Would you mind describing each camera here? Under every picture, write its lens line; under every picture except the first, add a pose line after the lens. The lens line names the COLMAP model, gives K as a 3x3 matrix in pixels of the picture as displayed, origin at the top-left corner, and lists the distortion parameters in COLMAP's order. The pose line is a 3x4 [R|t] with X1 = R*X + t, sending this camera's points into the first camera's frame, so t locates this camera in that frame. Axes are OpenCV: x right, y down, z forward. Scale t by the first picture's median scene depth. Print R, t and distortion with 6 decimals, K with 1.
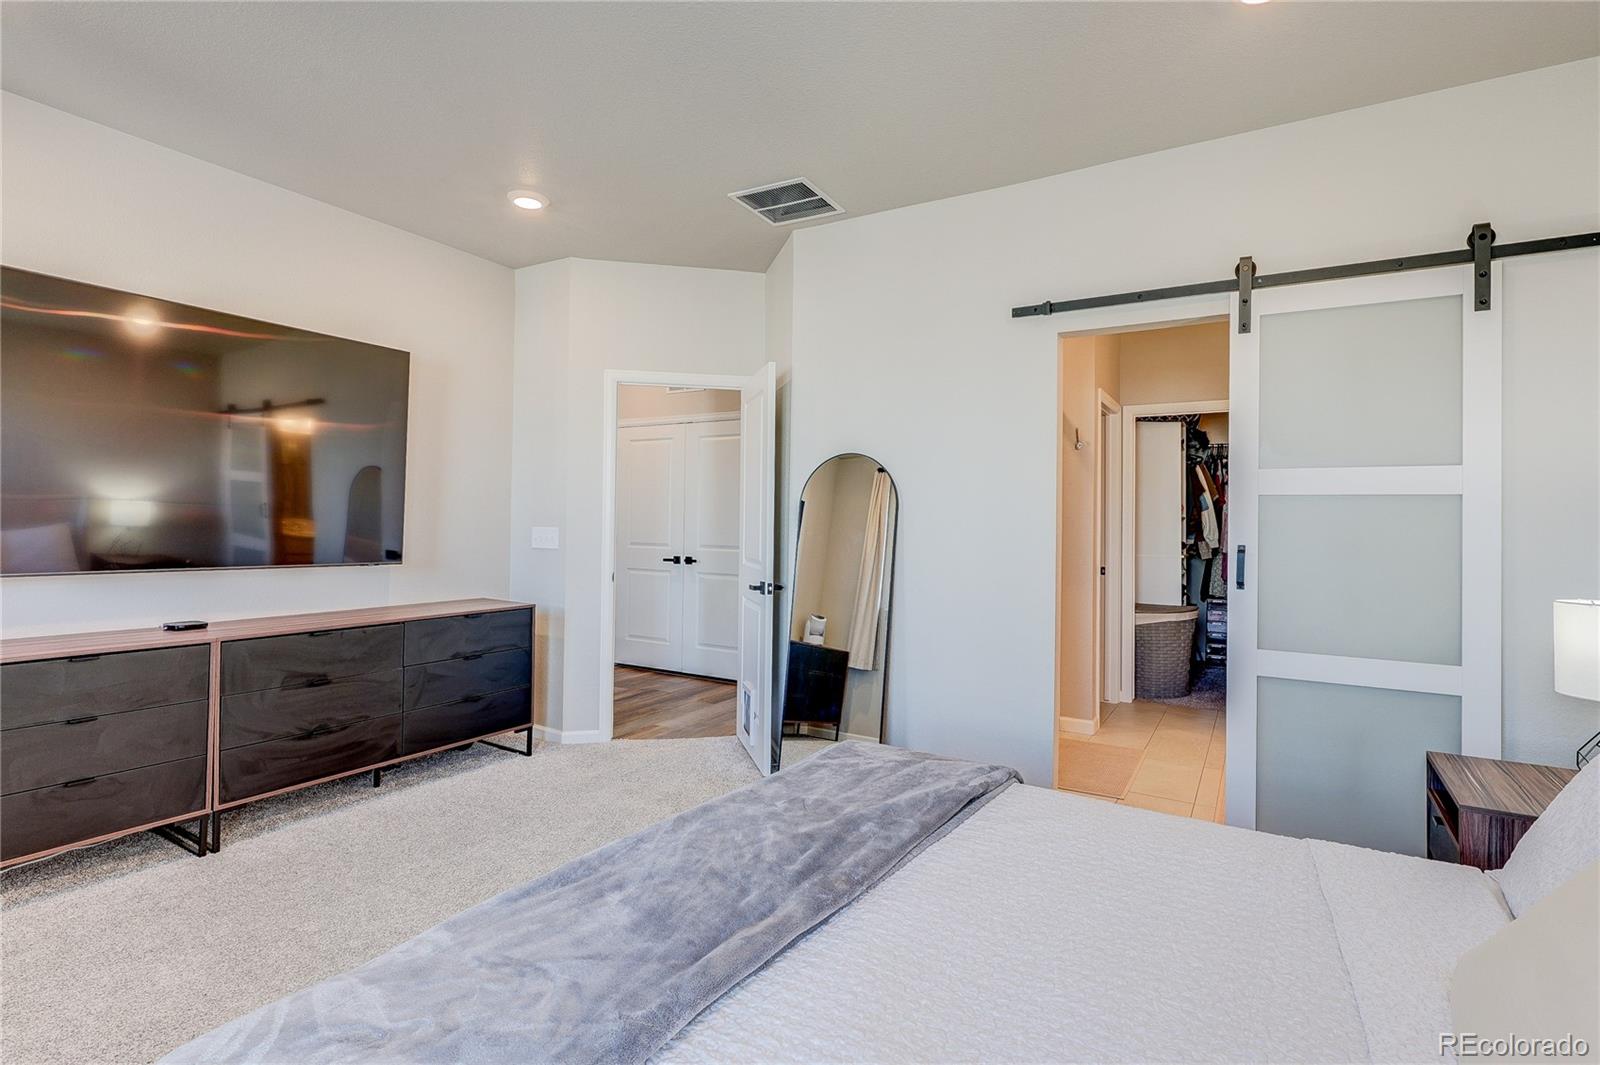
lens RADIAL K [[757.1, 0, 800.0], [0, 757.1, 532.5], [0, 0, 1]] dist [-0.003387, -0.000485]
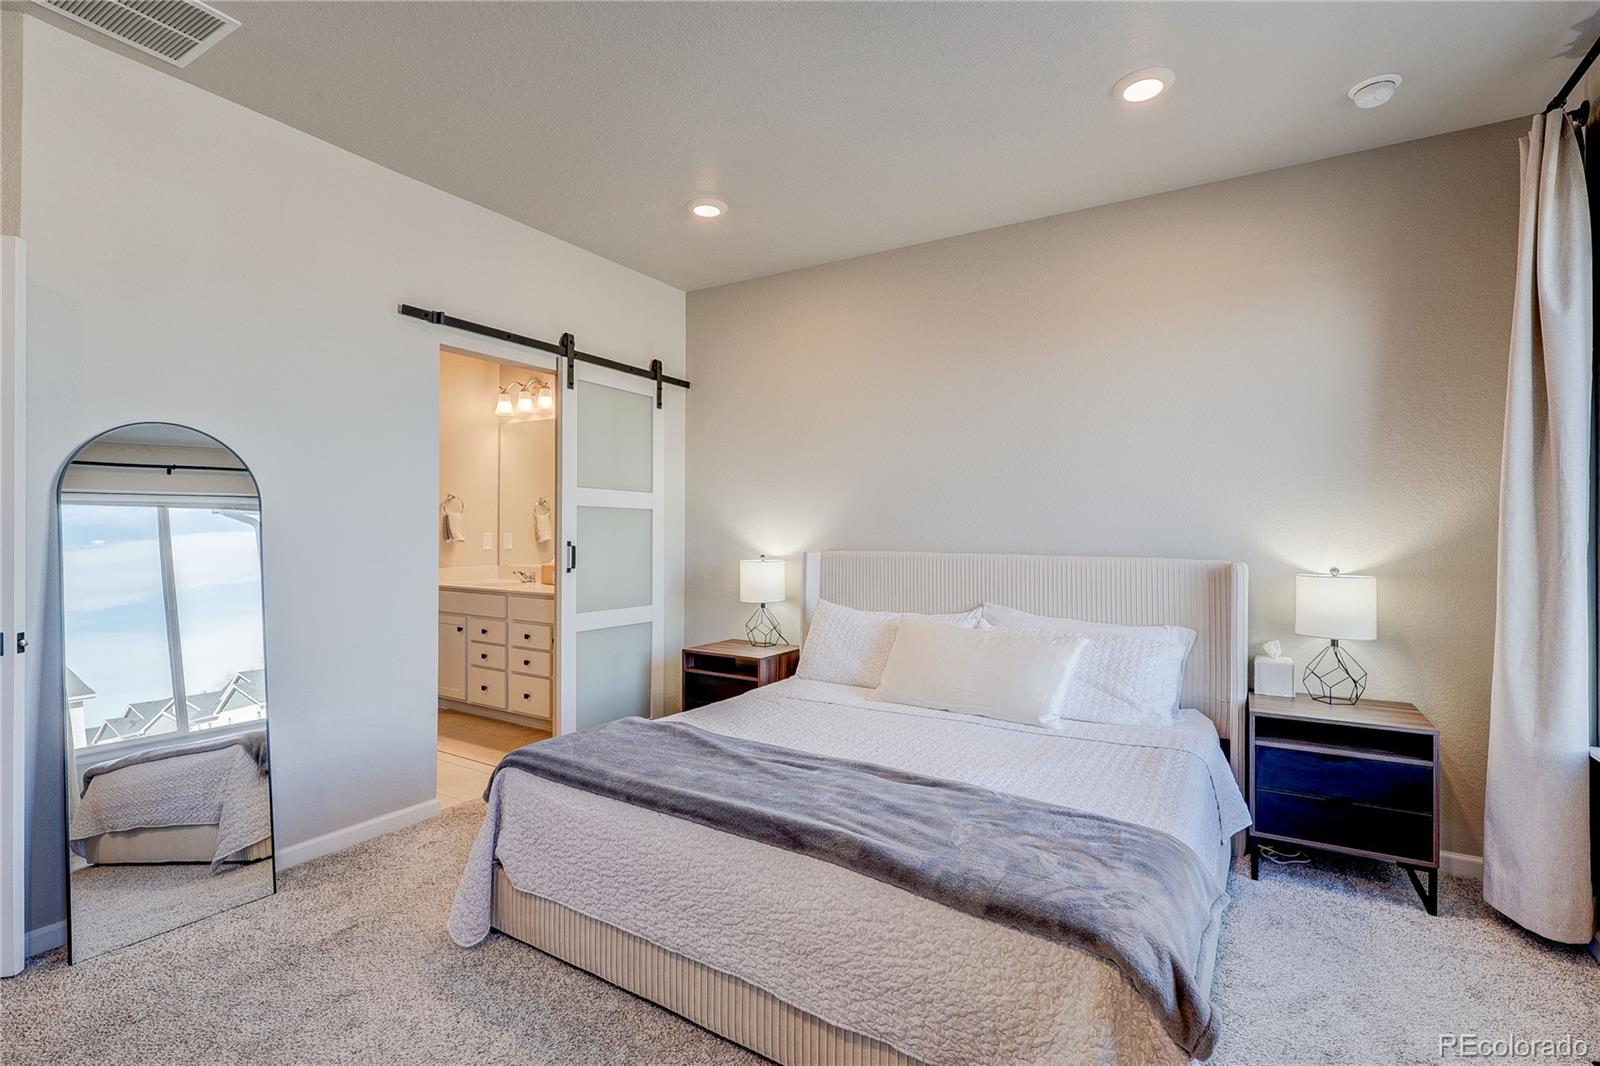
lens RADIAL K [[768.8, 0, 807.2], [0, 768.8, 527.5], [0, 0, 1]] dist [-0.003142, -0.000528]
pose [[0.014541, -0.005540, 0.999879, -0.931080], [0.001018, 0.999984, 0.005525, -0.016261], [-0.999894, 0.000938, 0.014547, 0.609334]]
